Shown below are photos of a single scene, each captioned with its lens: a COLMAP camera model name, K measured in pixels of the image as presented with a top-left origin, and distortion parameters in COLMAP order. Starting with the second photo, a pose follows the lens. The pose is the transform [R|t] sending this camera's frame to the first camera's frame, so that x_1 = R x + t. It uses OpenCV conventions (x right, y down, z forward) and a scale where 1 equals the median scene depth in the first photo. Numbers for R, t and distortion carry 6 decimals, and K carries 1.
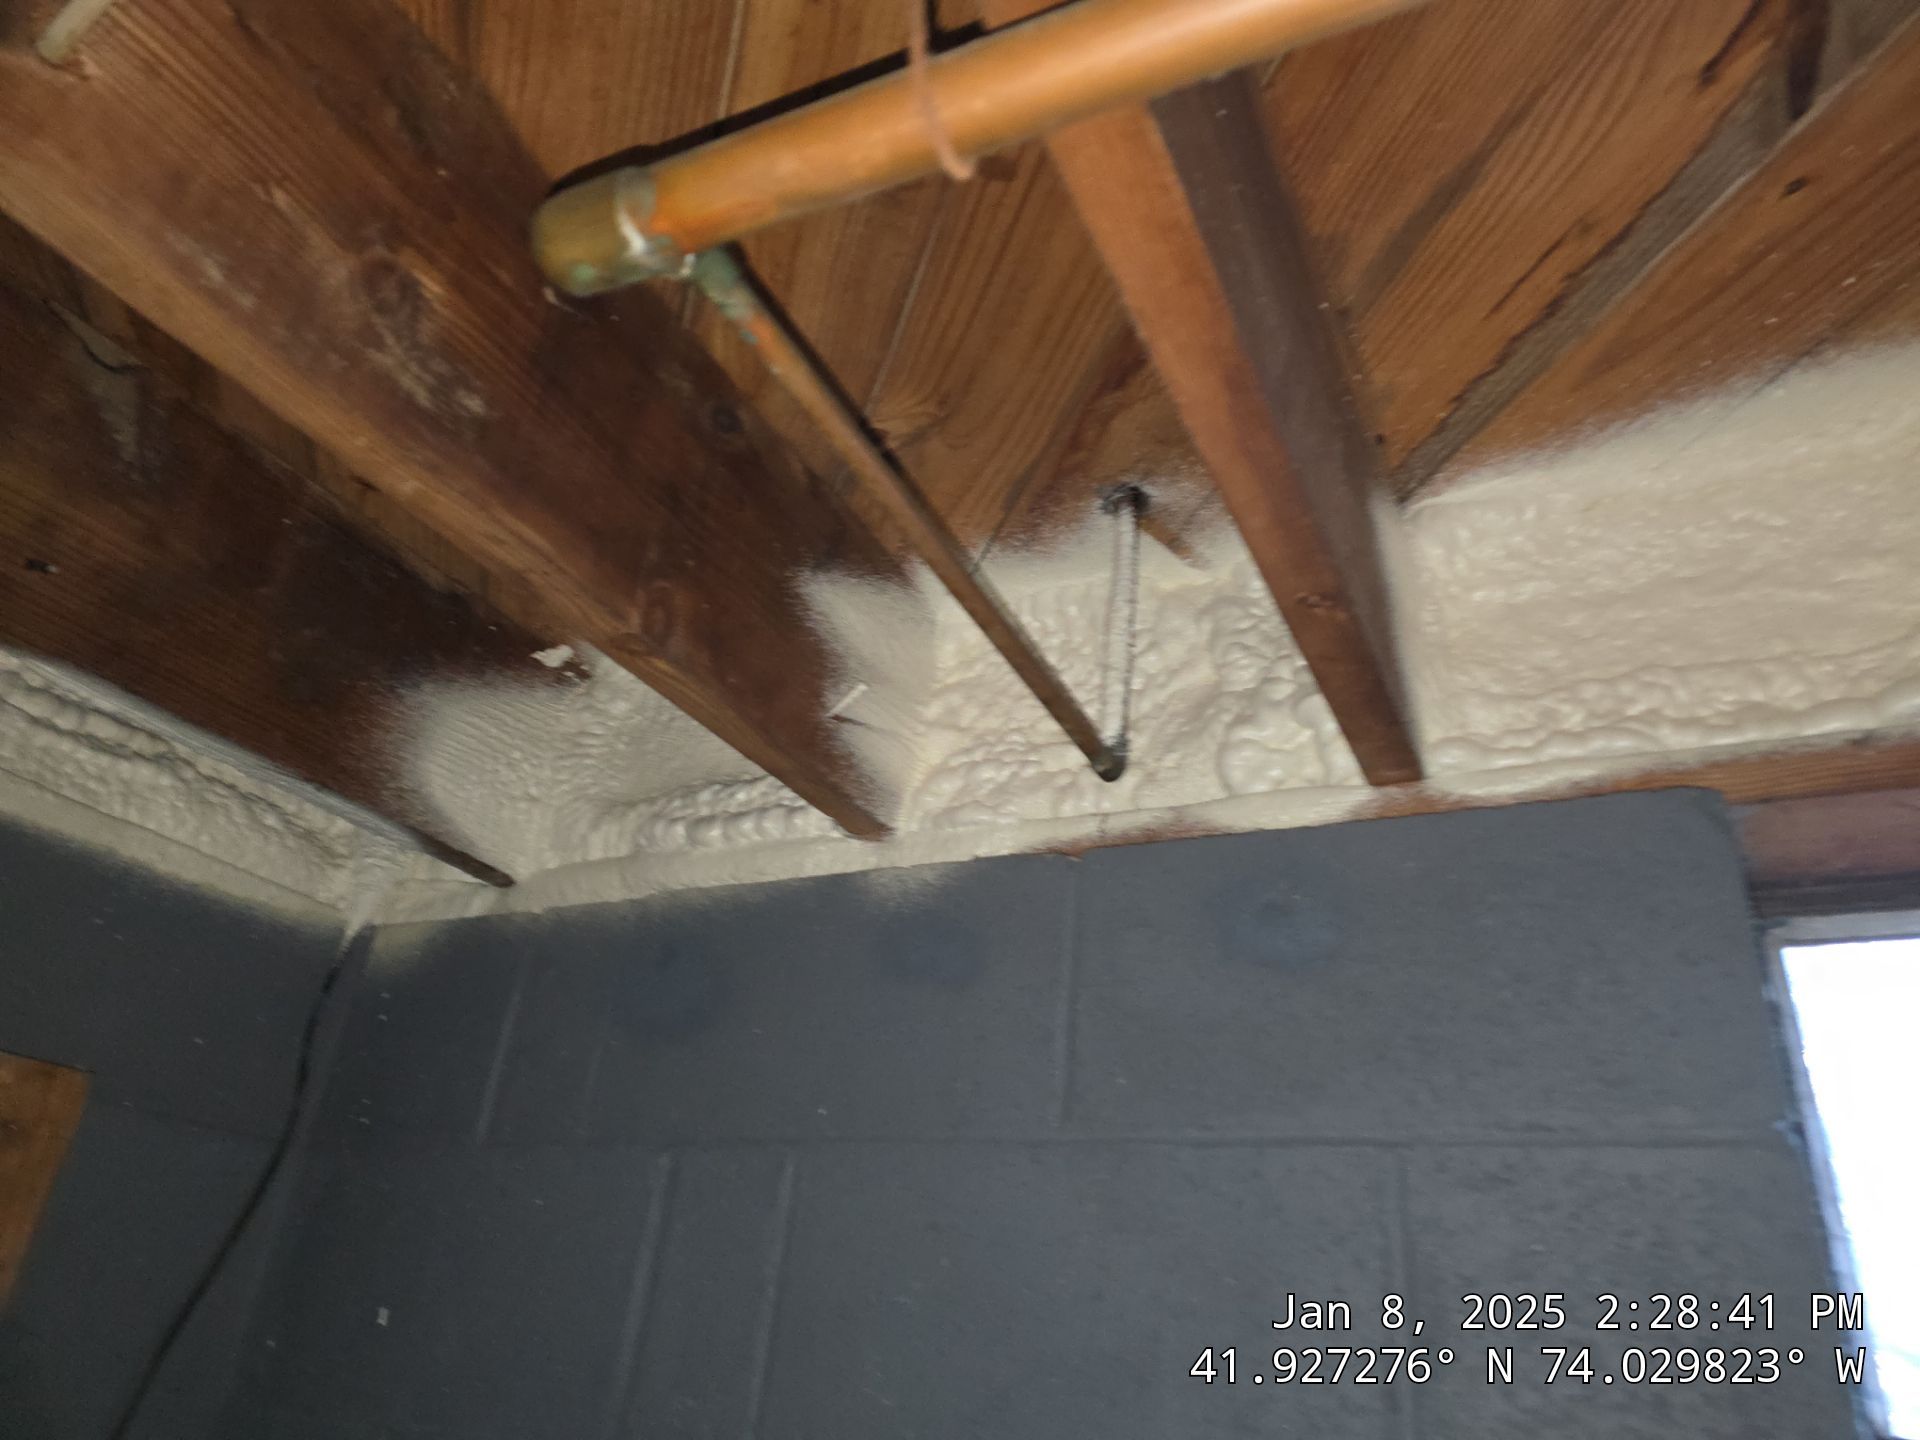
lens RADIAL K [[1269.9, 0, 997.3], [0, 1269.9, 709.7], [0, 0, 1]] dist [0.024099, -0.035988]
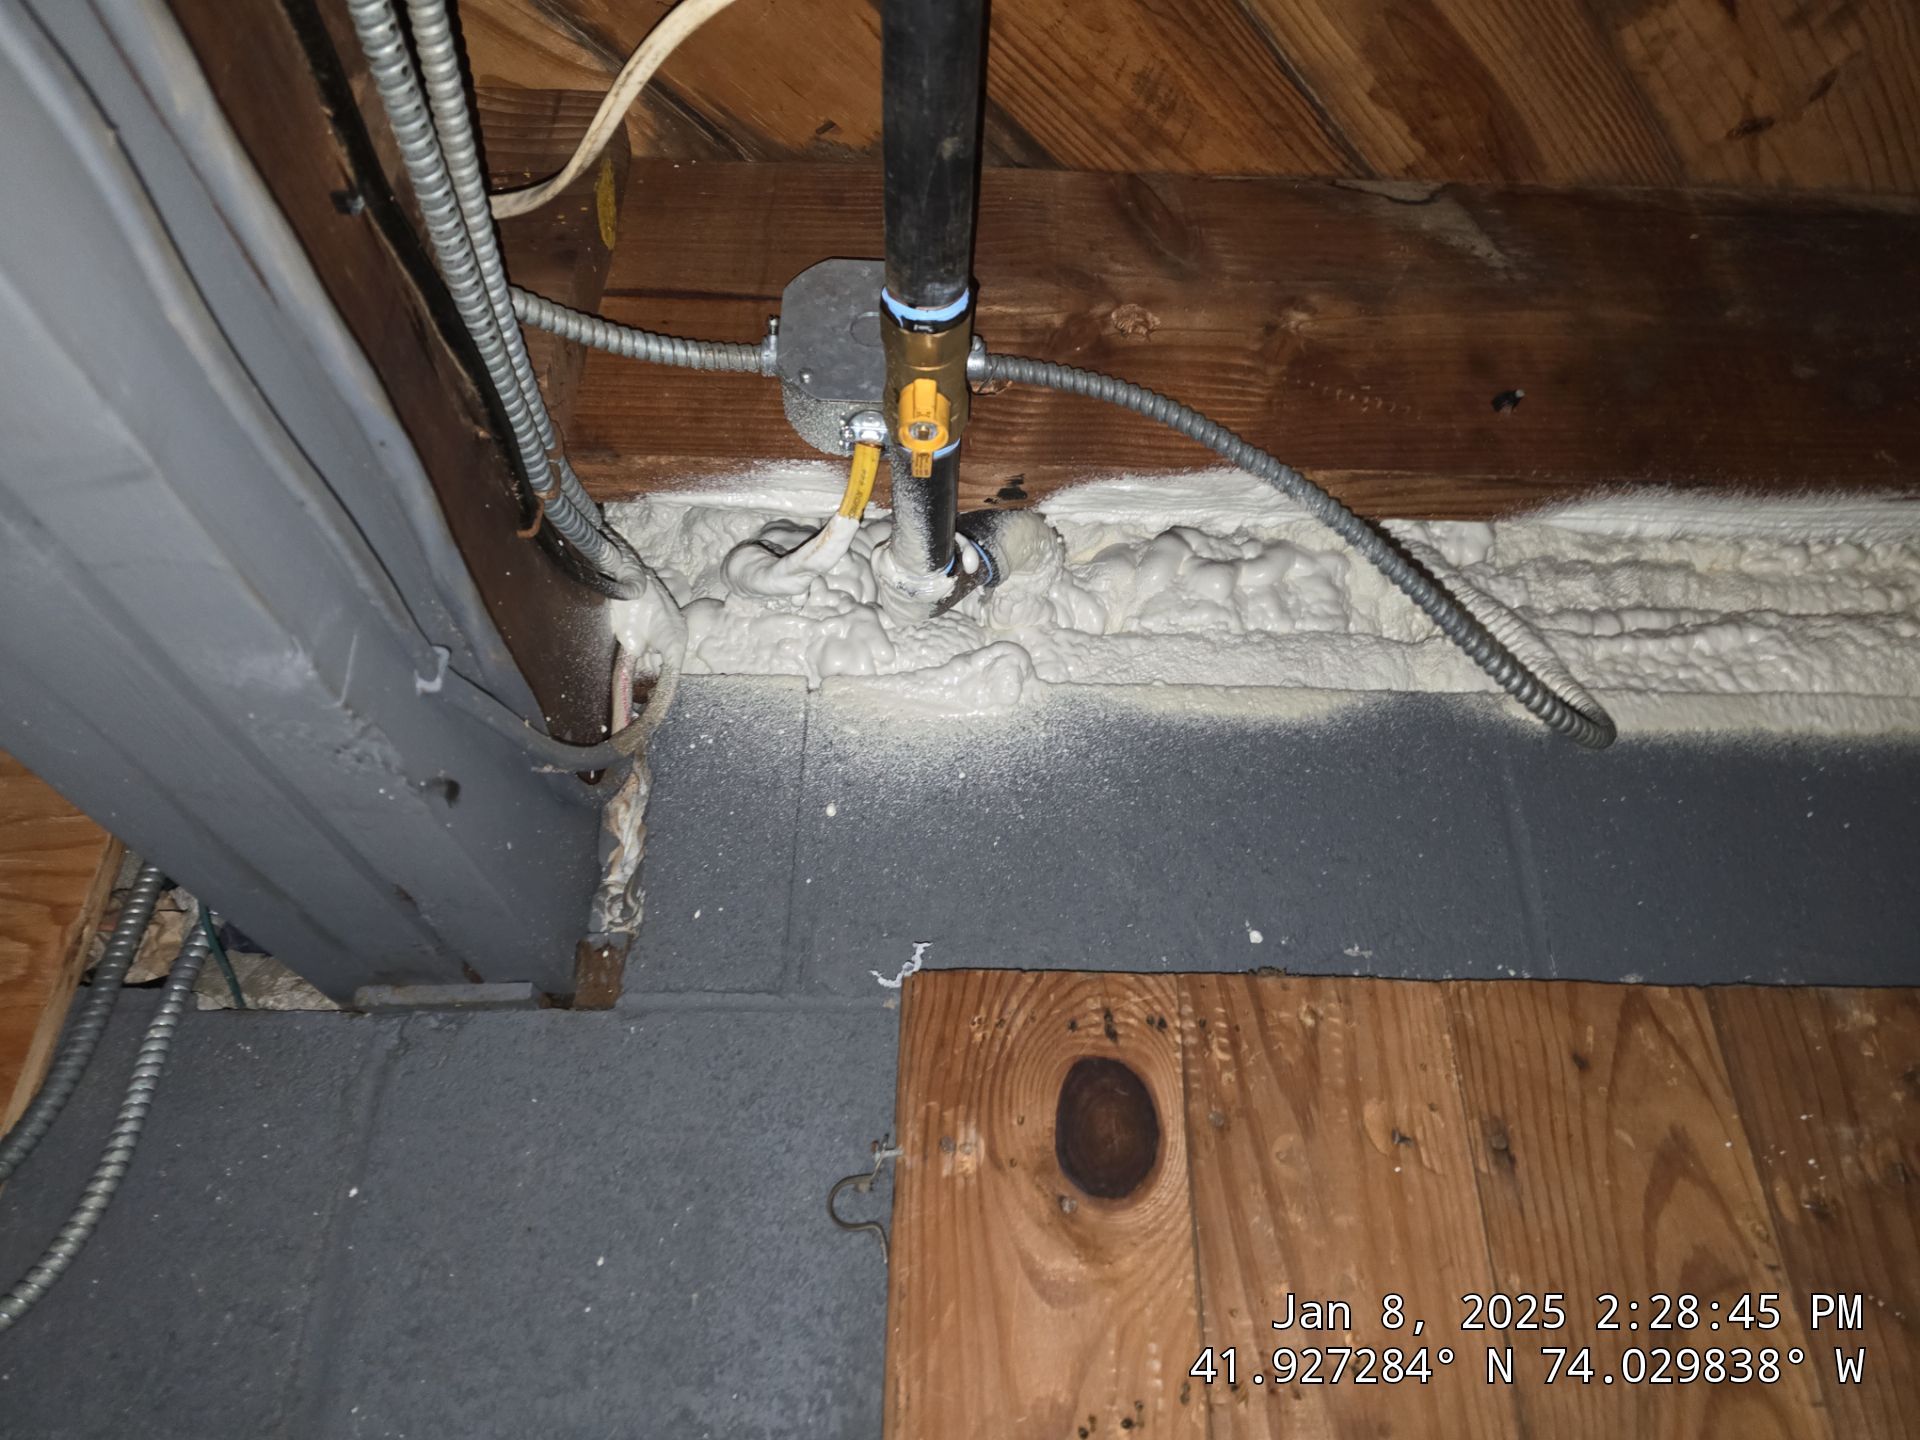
lens RADIAL K [[1260.3, 0, 970.3], [0, 1260.3, 714.3], [0, 0, 1]] dist [0.058432, -0.055055]
pose [[0.457999, -0.503986, -0.732281, -0.348473], [0.450630, 0.841699, -0.297450, 0.116412], [0.766270, -0.193756, 0.612608, 0.174637]]
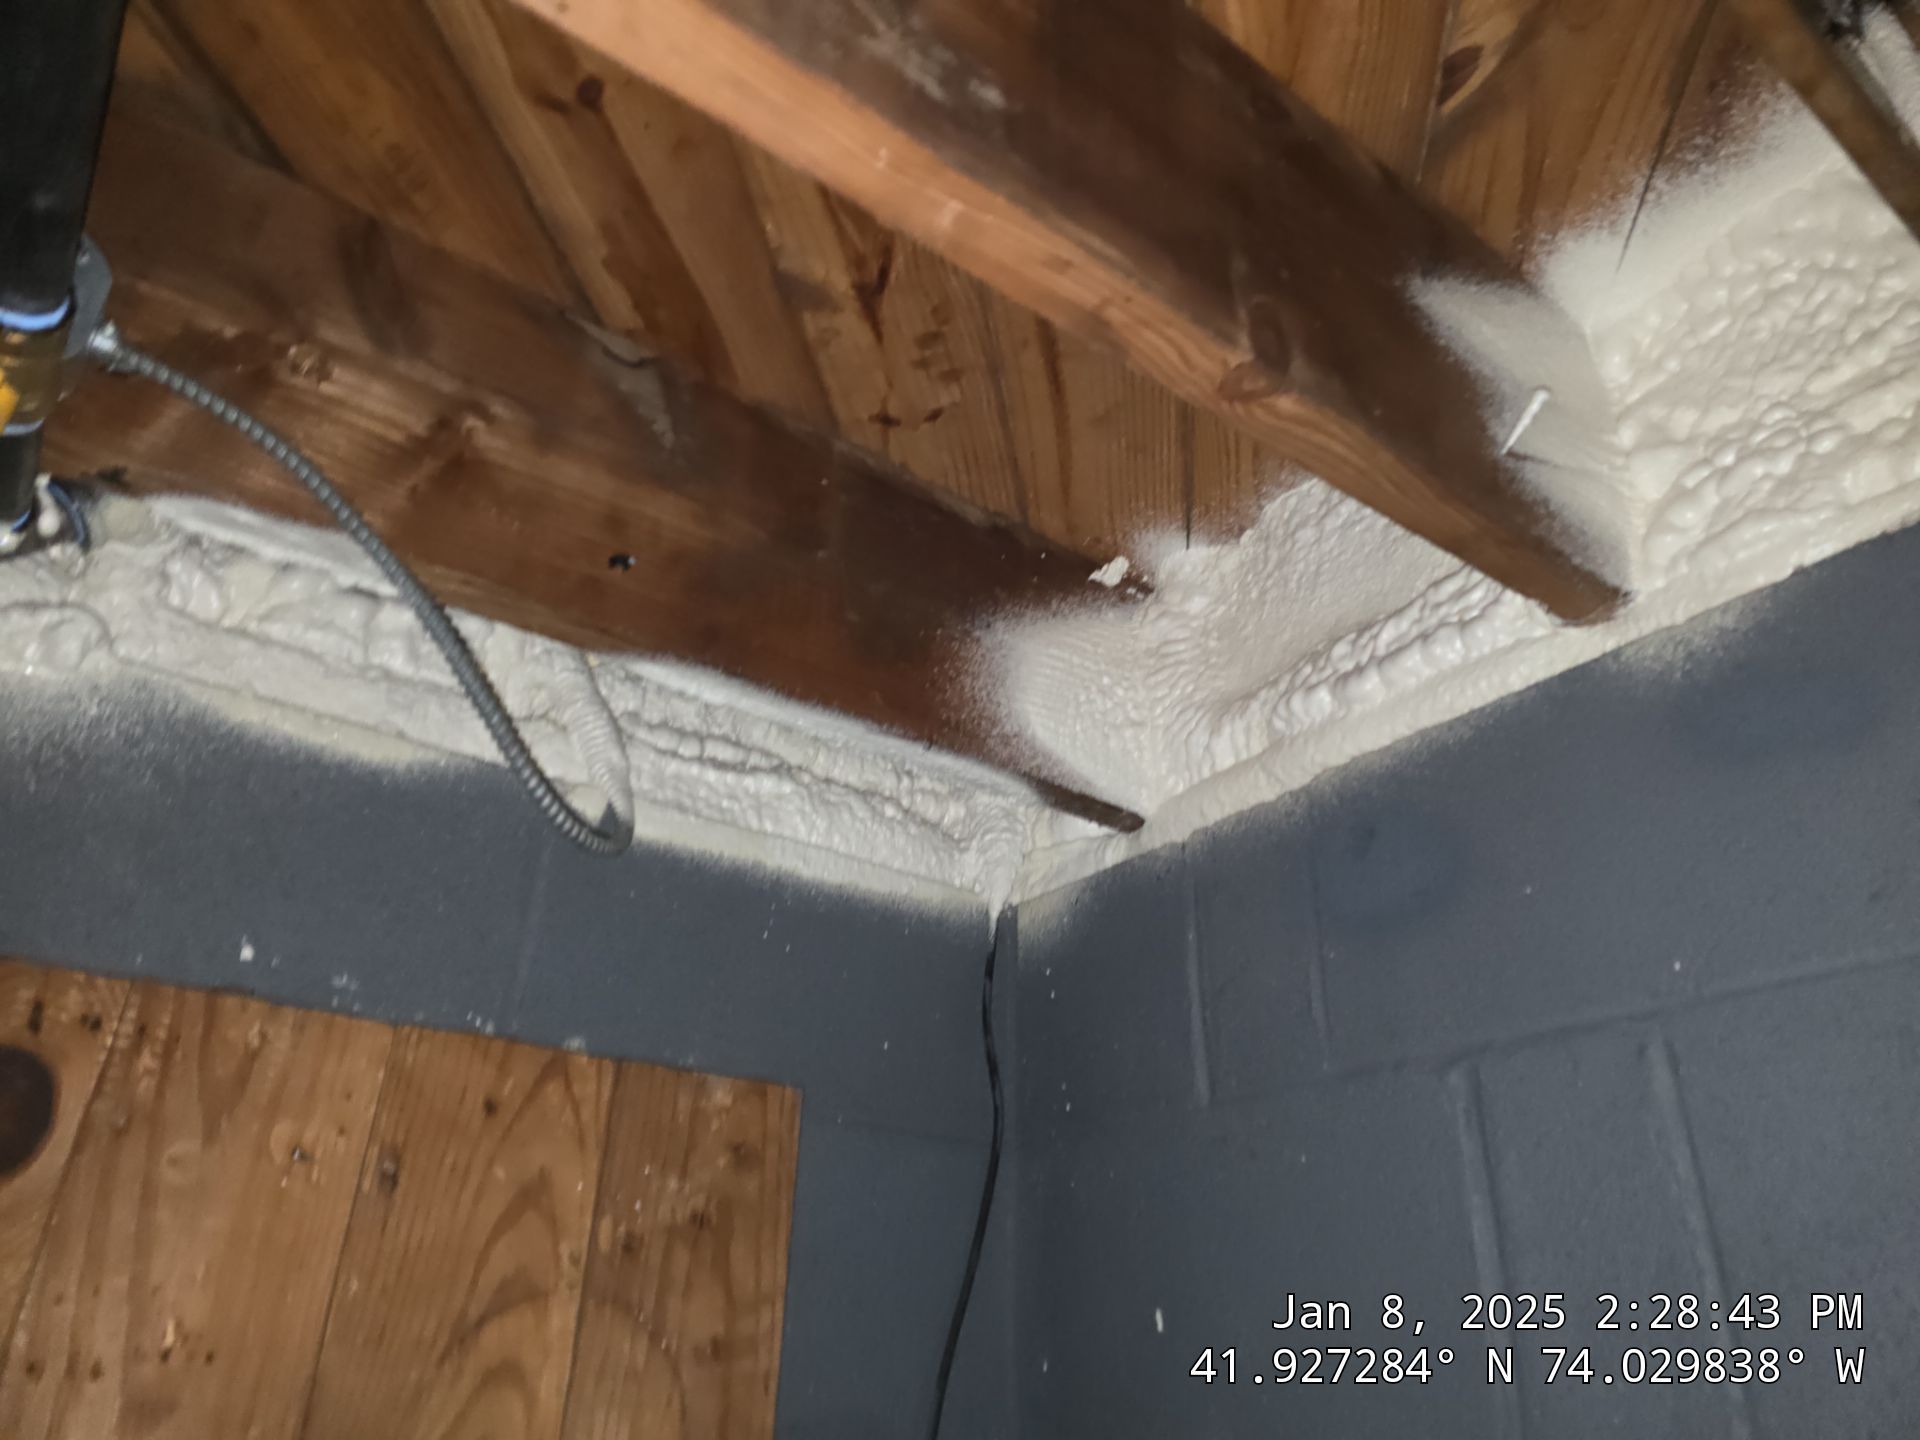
lens RADIAL K [[1260.3, 0, 963.4], [0, 1260.3, 713.2], [0, 0, 1]] dist [0.058432, -0.055055]
pose [[0.879250, -0.273195, -0.390236, -0.150787], [0.263753, 0.961369, -0.078762, 0.117471], [0.396678, -0.033675, 0.917340, 0.181308]]
